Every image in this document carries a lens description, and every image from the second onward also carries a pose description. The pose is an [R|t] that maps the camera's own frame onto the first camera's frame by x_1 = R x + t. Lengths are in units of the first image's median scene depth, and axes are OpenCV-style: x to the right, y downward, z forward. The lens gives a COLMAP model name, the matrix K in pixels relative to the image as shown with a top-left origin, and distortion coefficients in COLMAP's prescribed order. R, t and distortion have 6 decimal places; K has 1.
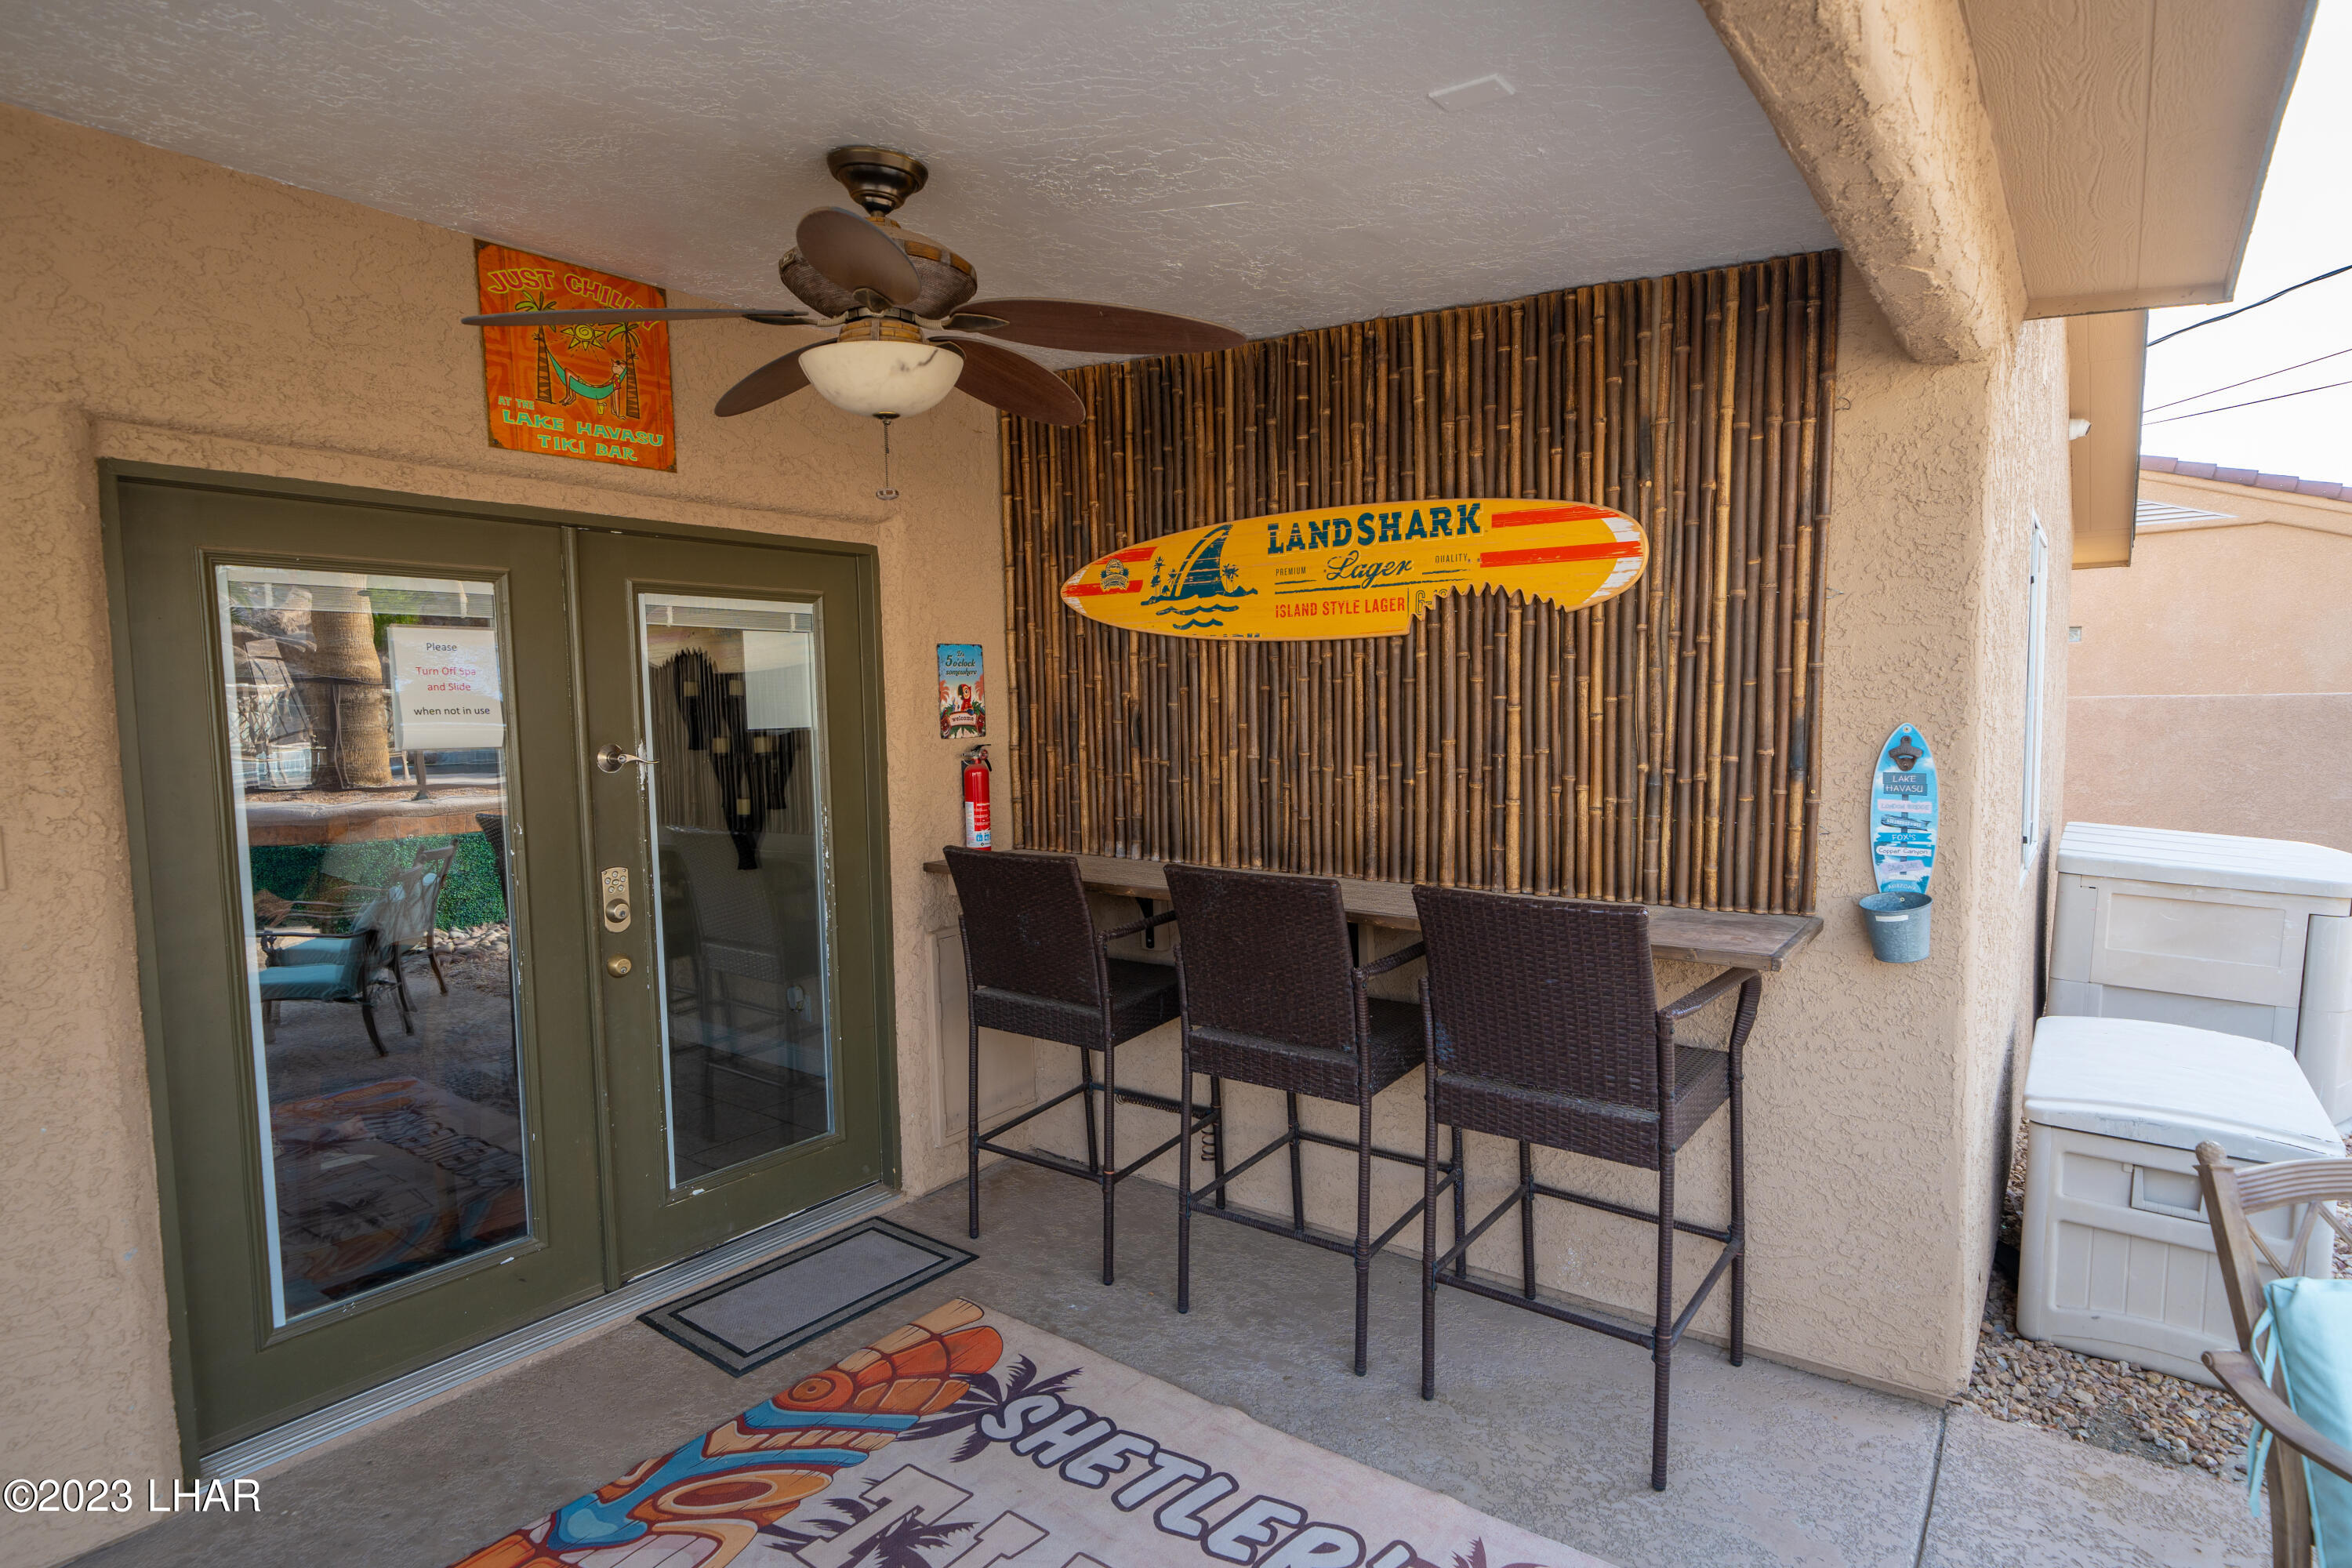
lens RADIAL K [[1205.3, 0, 1194.2], [0, 1205.3, 799.8], [0, 0, 1]] dist [-0.002753, -0.001804]
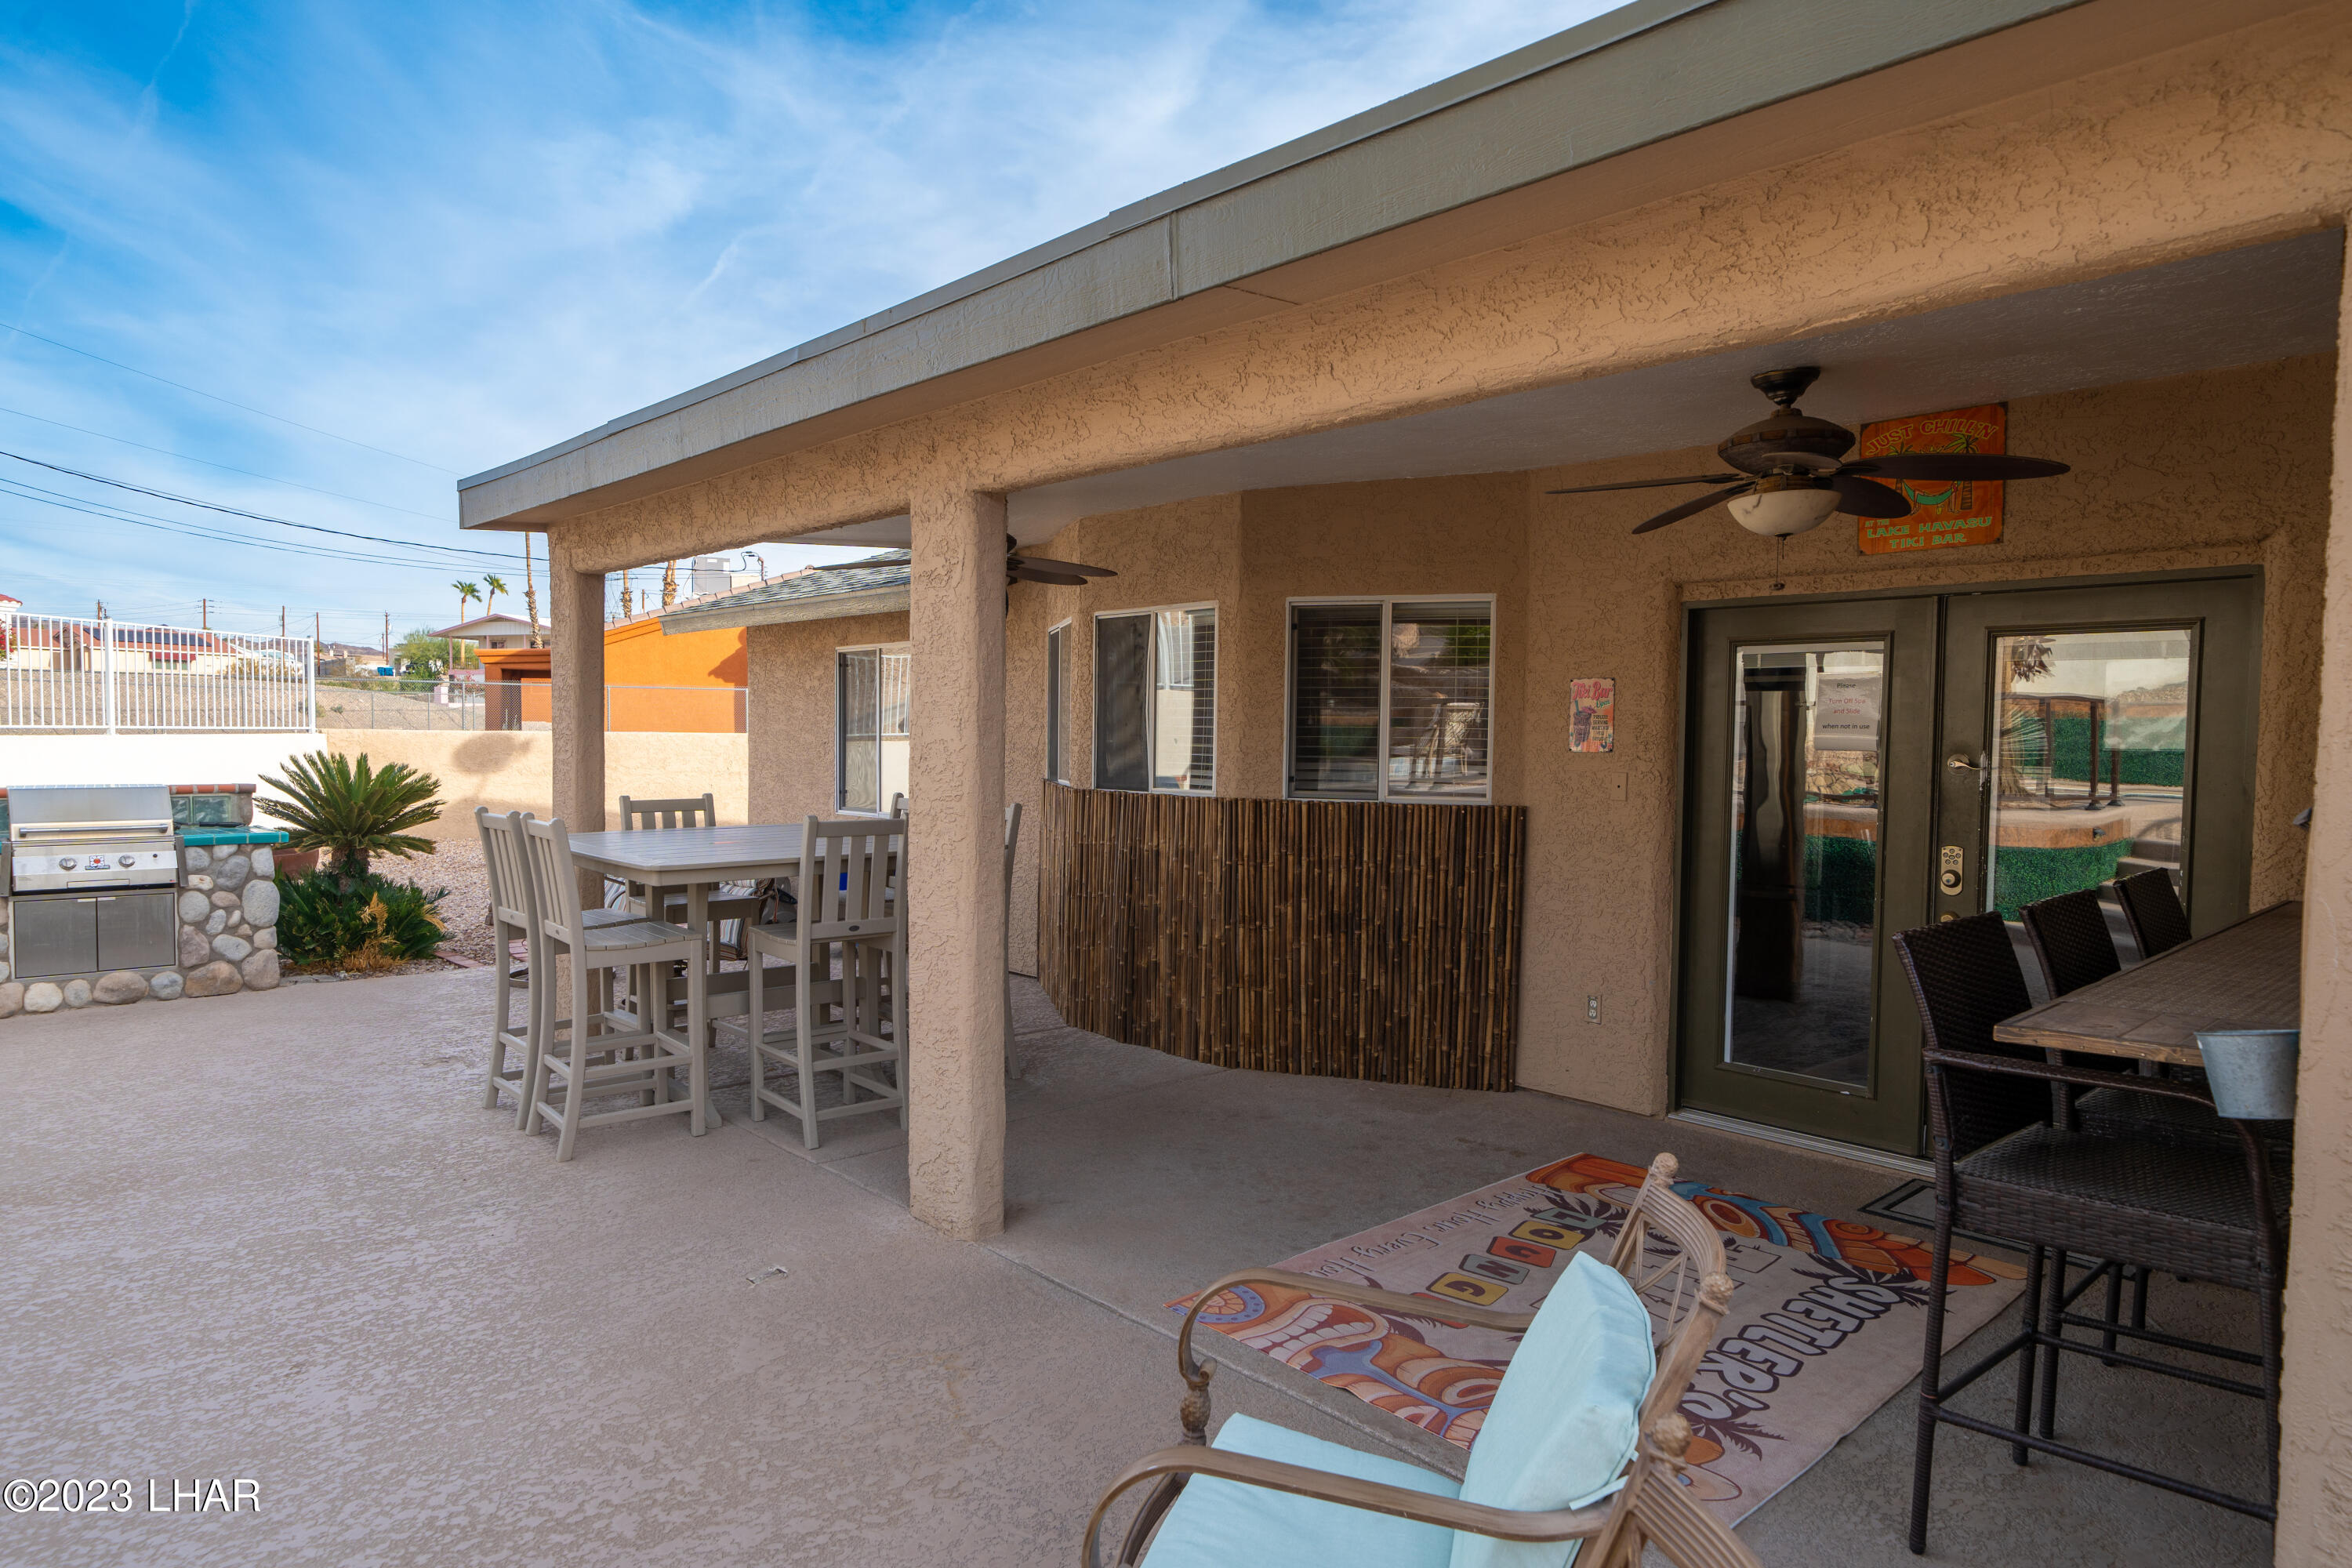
lens RADIAL K [[1430.1, 0, 1177.1], [0, 1430.1, 803.0], [0, 0, 1]] dist [0.004182, -0.001273]
pose [[-0.192091, 0.065983, -0.979156, 1.460226], [-0.084647, 0.992905, 0.083516, -0.060175], [0.977720, 0.098925, -0.185143, 0.536085]]
